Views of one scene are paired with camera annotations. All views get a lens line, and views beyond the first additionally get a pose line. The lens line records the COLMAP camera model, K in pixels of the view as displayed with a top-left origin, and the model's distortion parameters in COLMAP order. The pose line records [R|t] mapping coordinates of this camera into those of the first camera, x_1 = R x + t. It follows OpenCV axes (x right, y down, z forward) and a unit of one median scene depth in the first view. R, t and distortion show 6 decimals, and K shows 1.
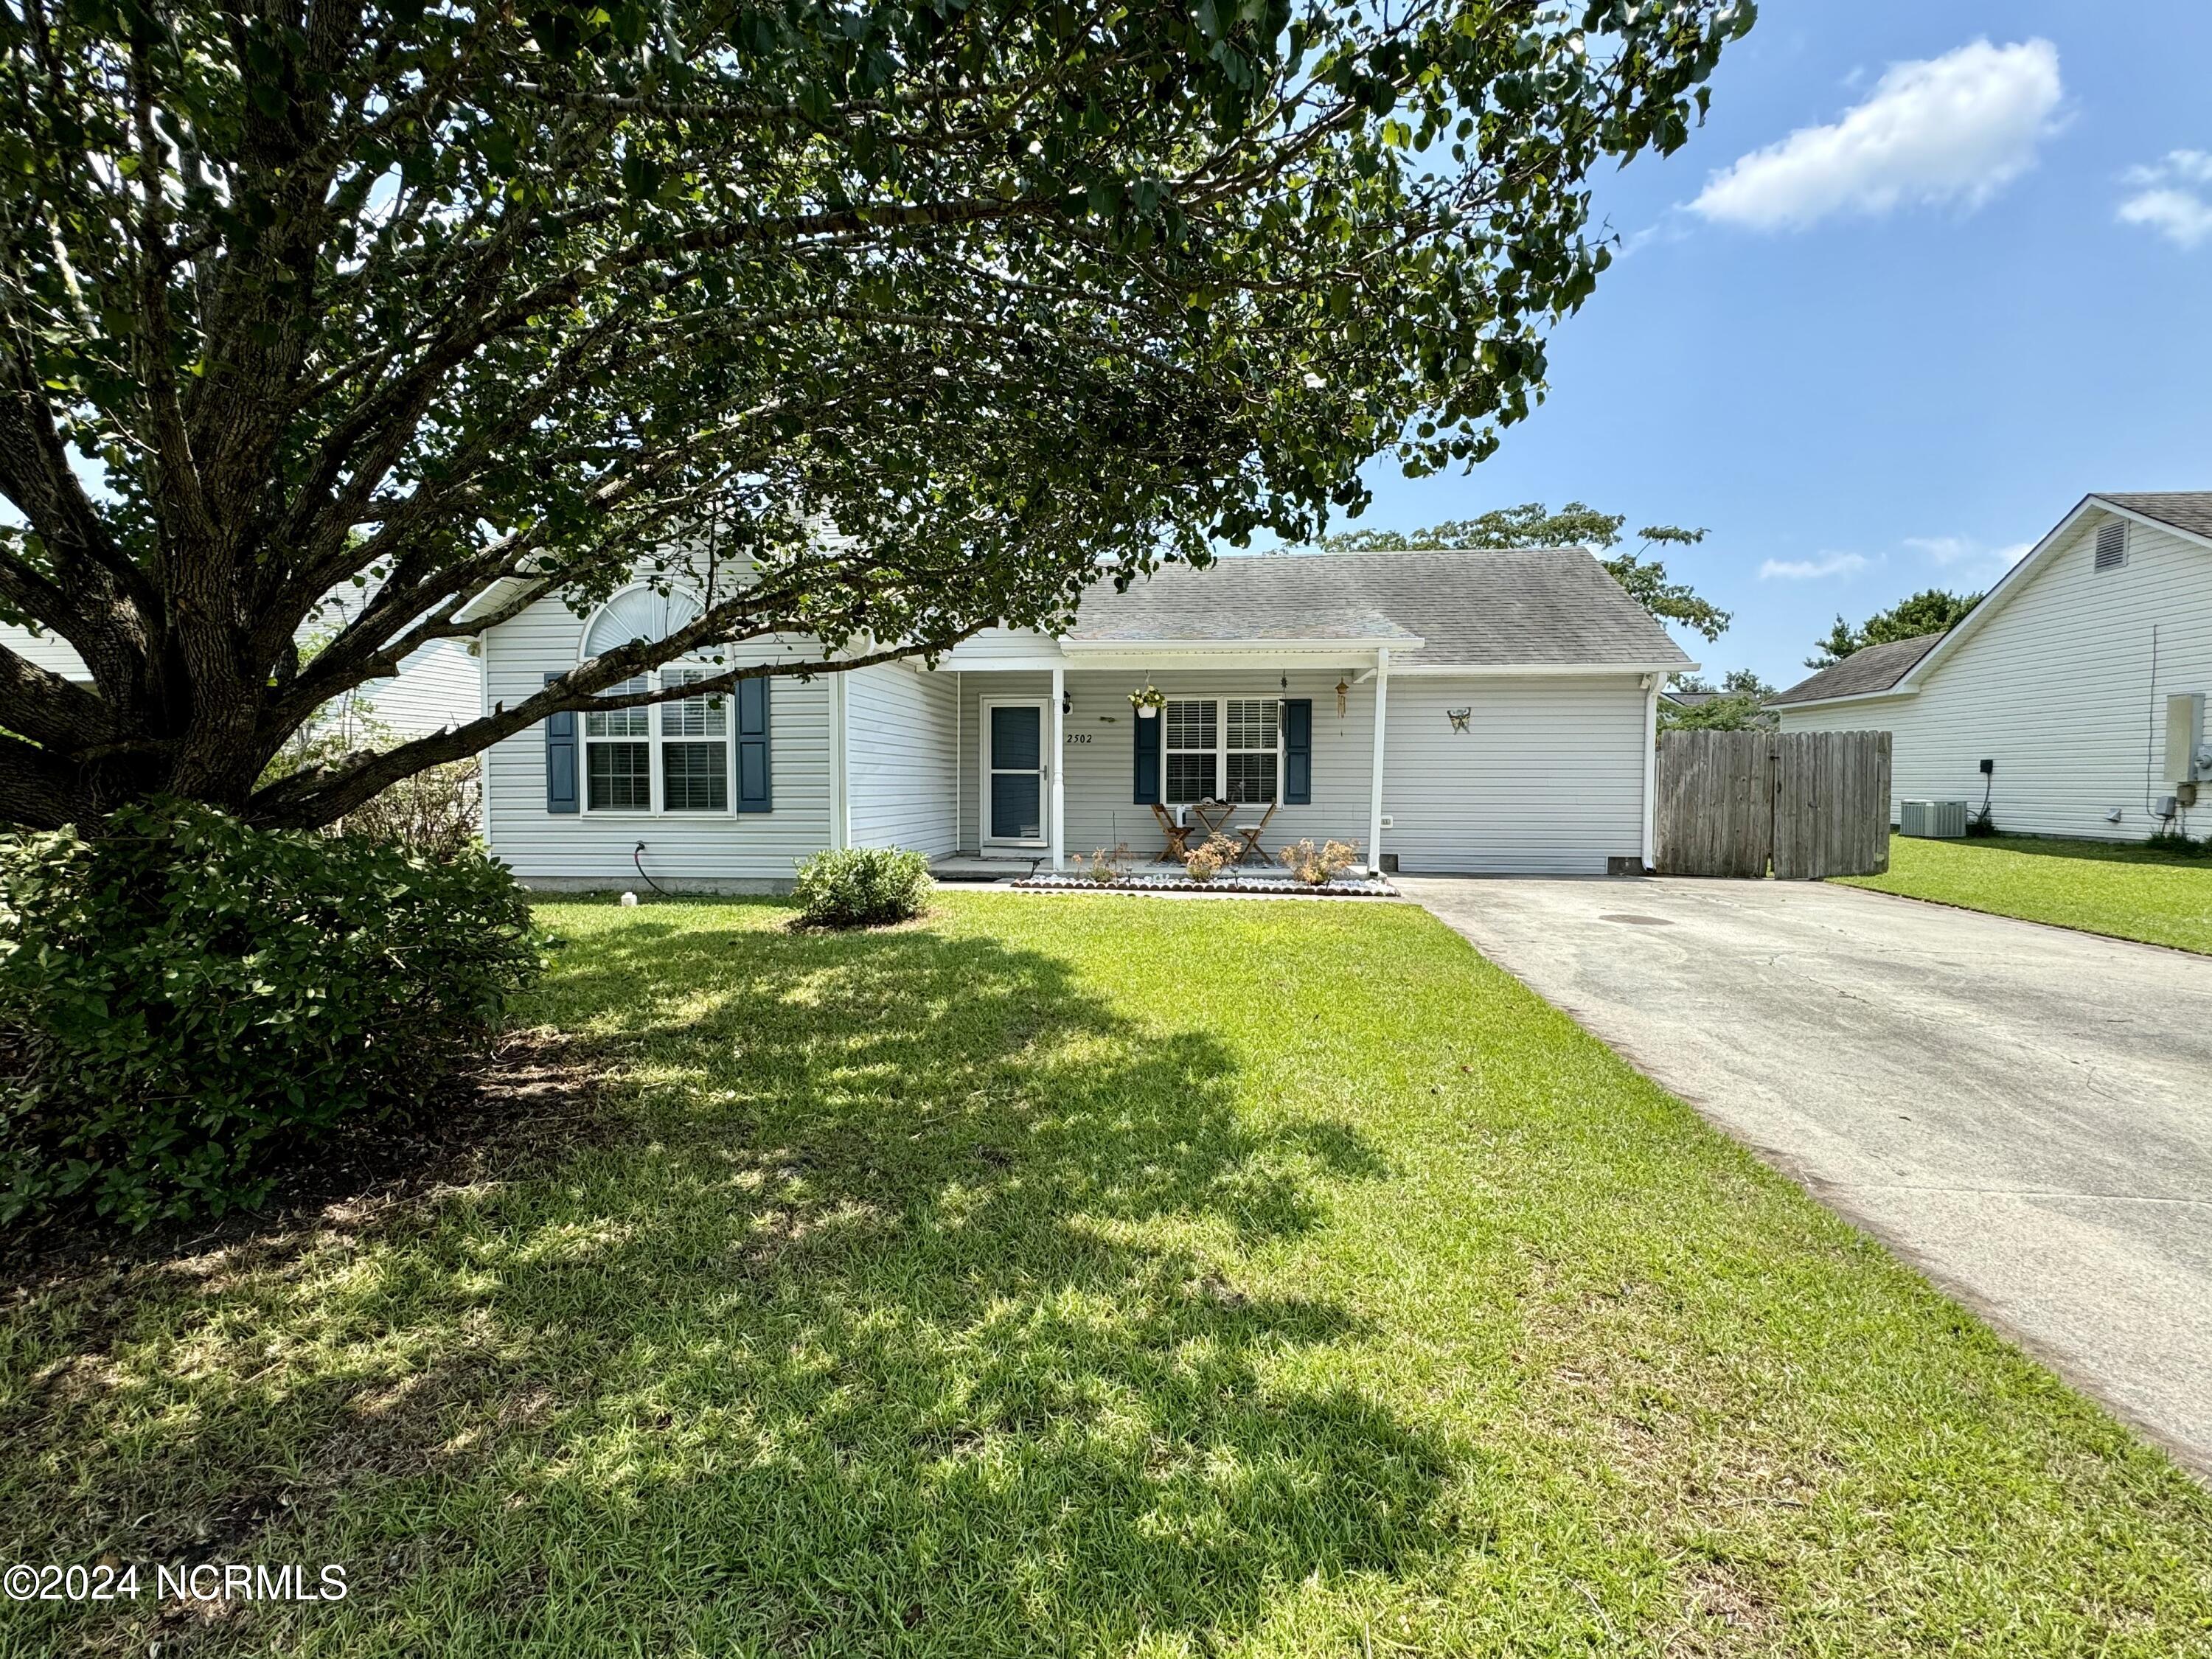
lens RADIAL K [[995.6, 0, 1105.4], [0, 995.6, 823.8], [0, 0, 1]] dist [-0.011340, 0.004510]
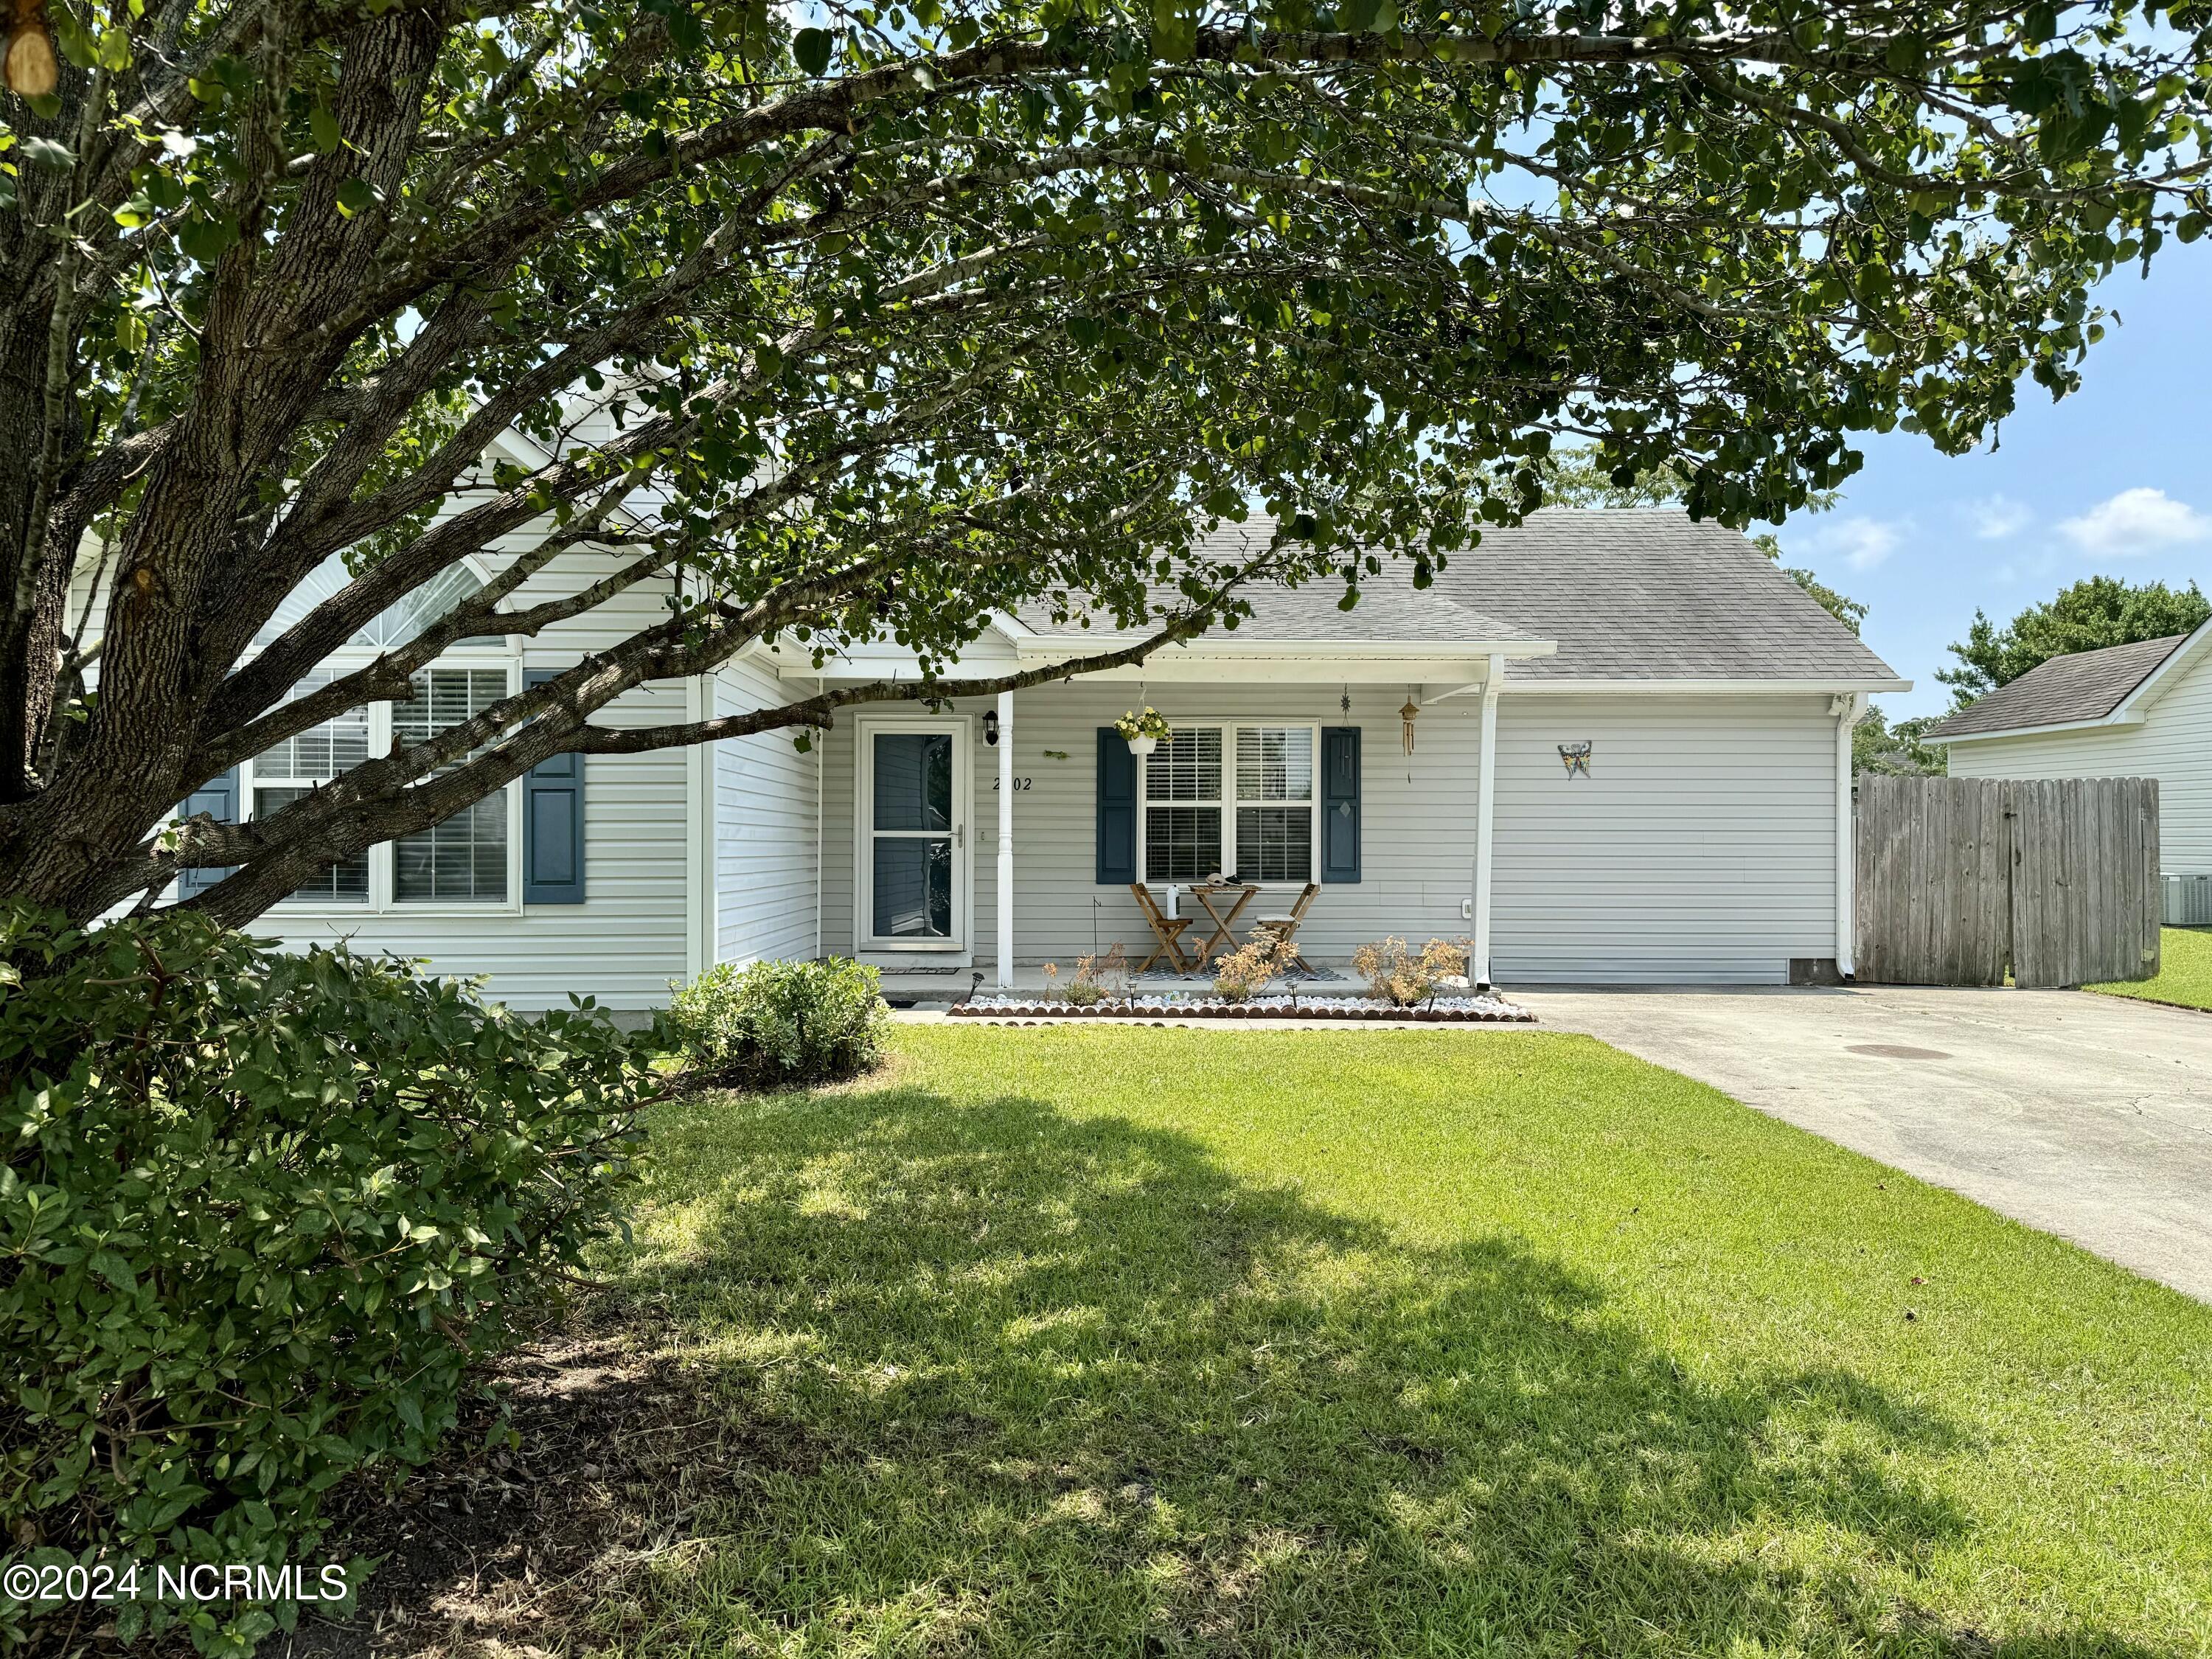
lens RADIAL K [[1539.8, 0, 1109.0], [0, 1539.8, 832.7], [0, 0, 1]] dist [0.048902, -0.056330]
pose [[0.989382, 0.000482, 0.145335, -0.150065], [0.006562, 0.998827, -0.047984, -0.006609], [-0.145188, 0.048428, 0.988218, 0.001389]]
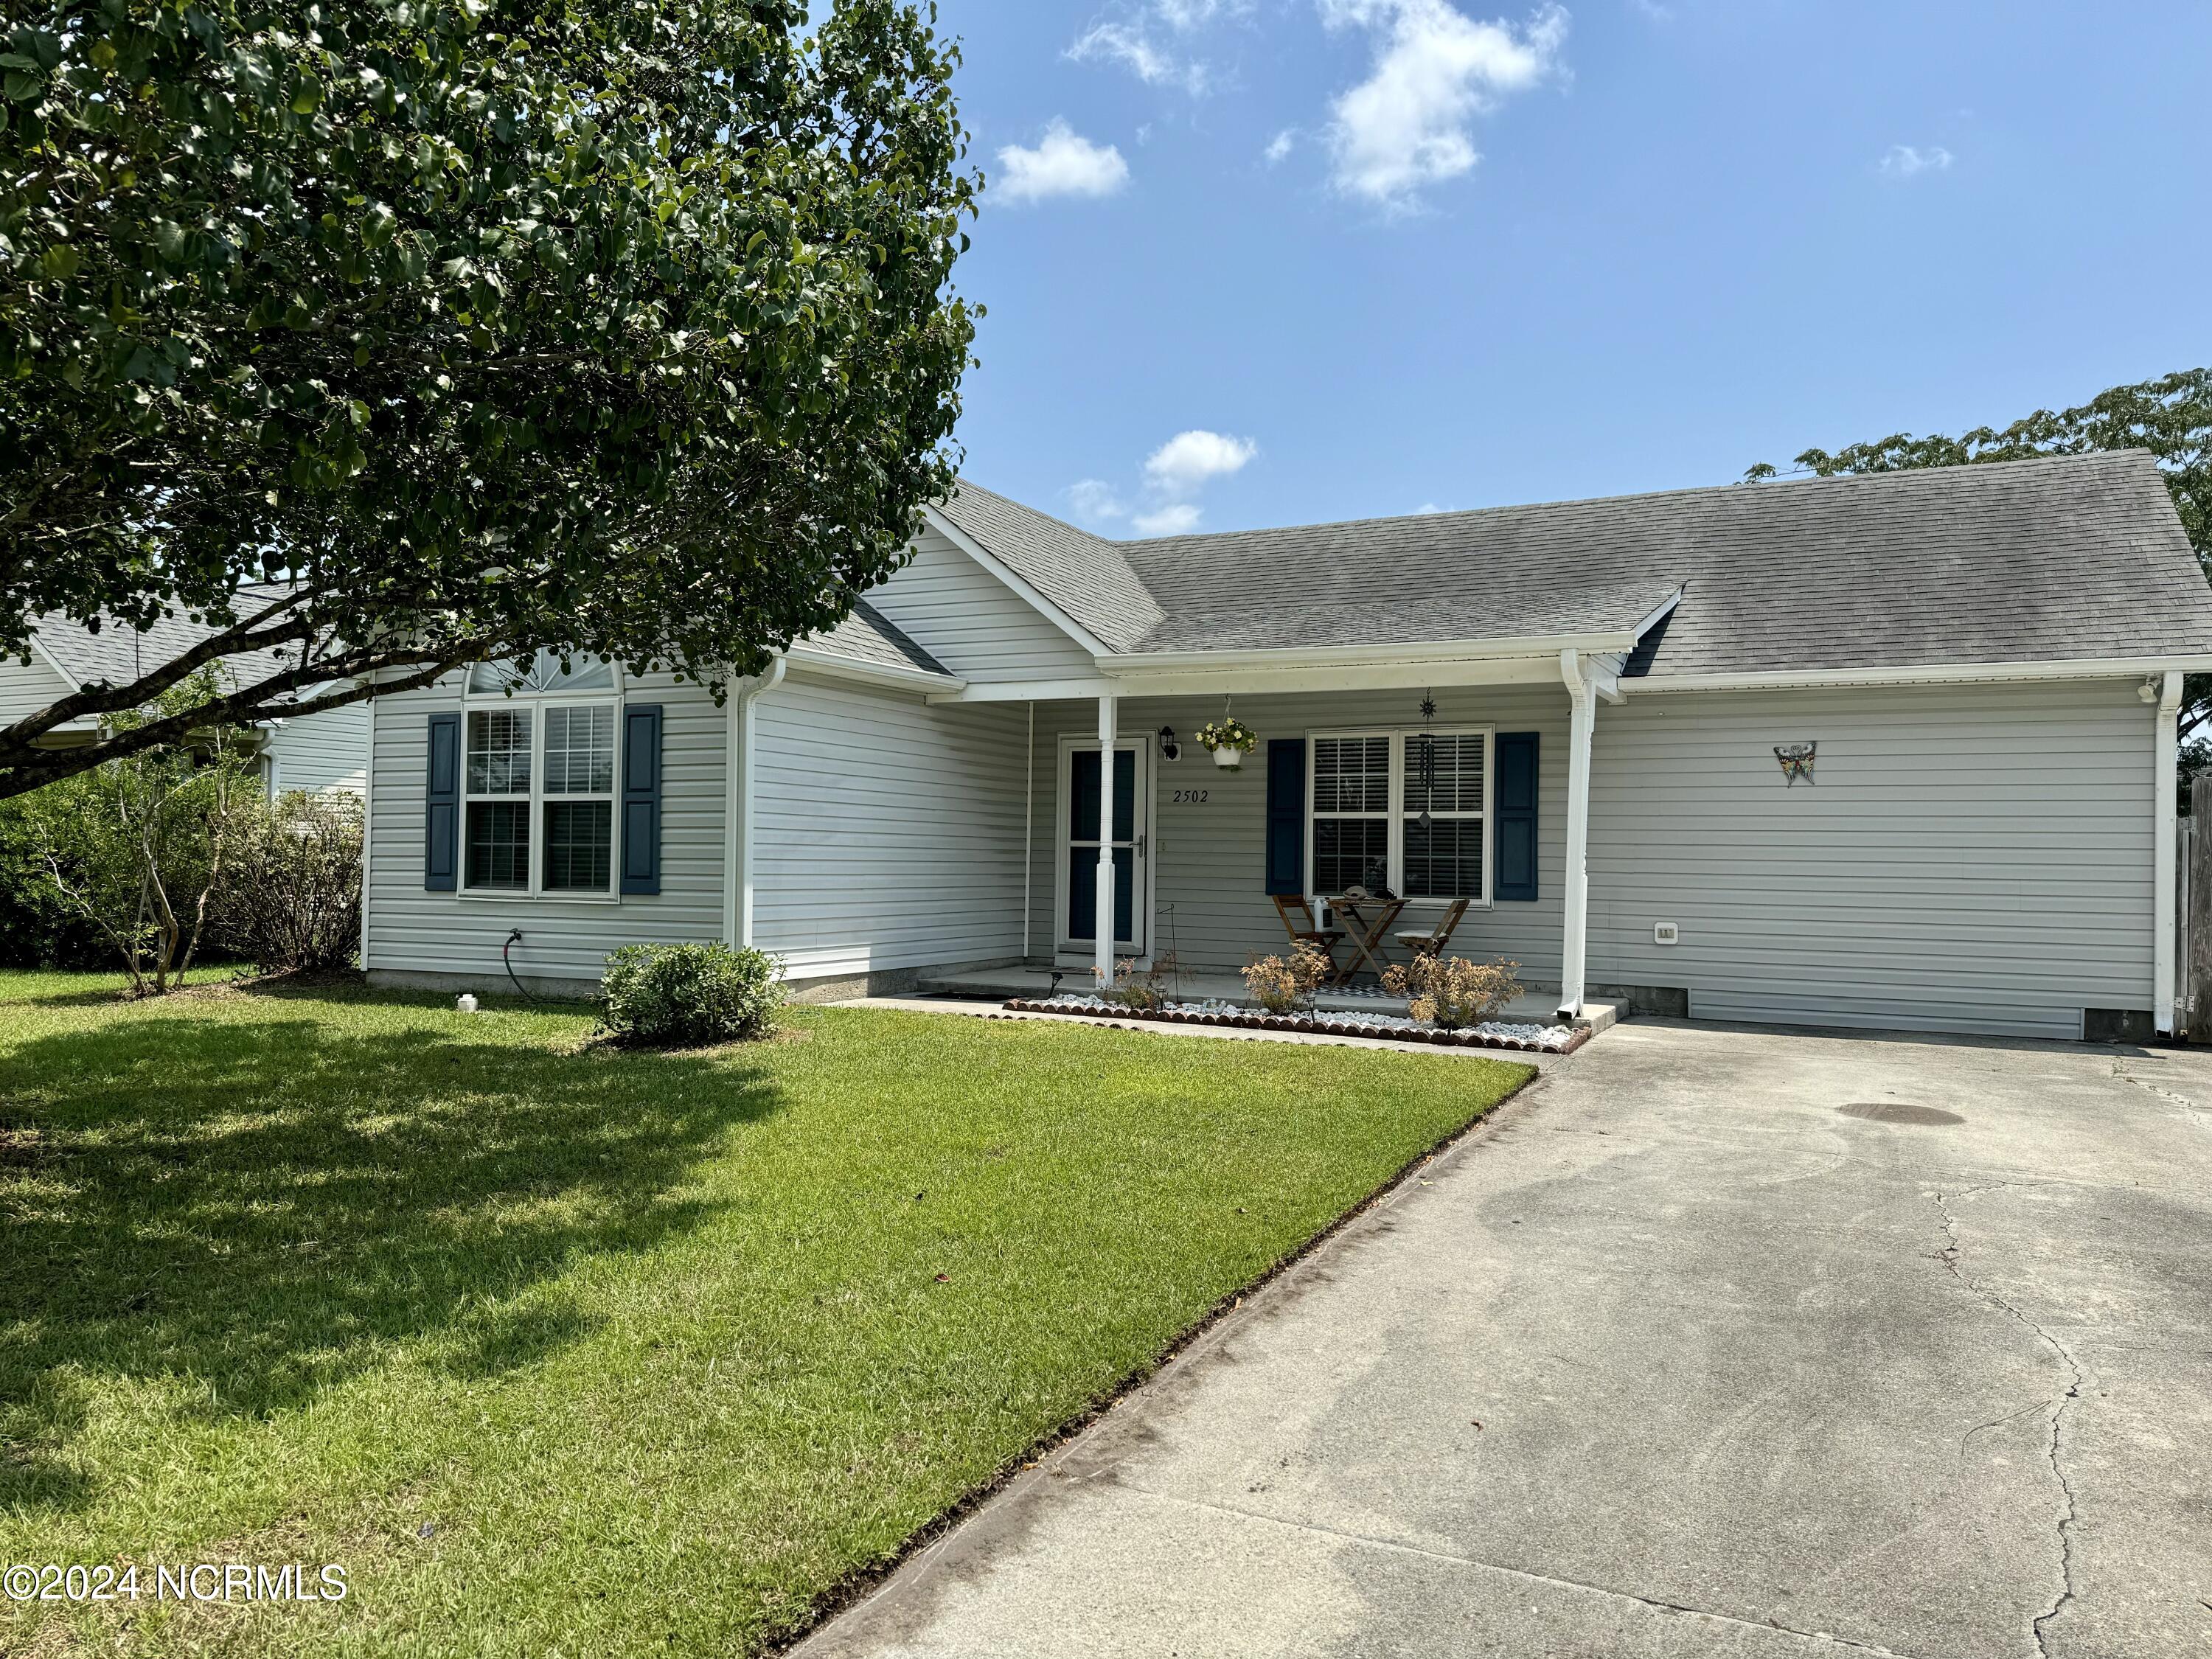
lens RADIAL K [[1539.8, 0, 1101.9], [0, 1539.8, 844.3], [0, 0, 1]] dist [0.048902, -0.056330]
pose [[0.945358, 0.008872, -0.325913, 0.351991], [-0.026140, 0.998474, -0.048643, -0.001407], [0.324984, 0.054505, 0.944147, 0.005507]]
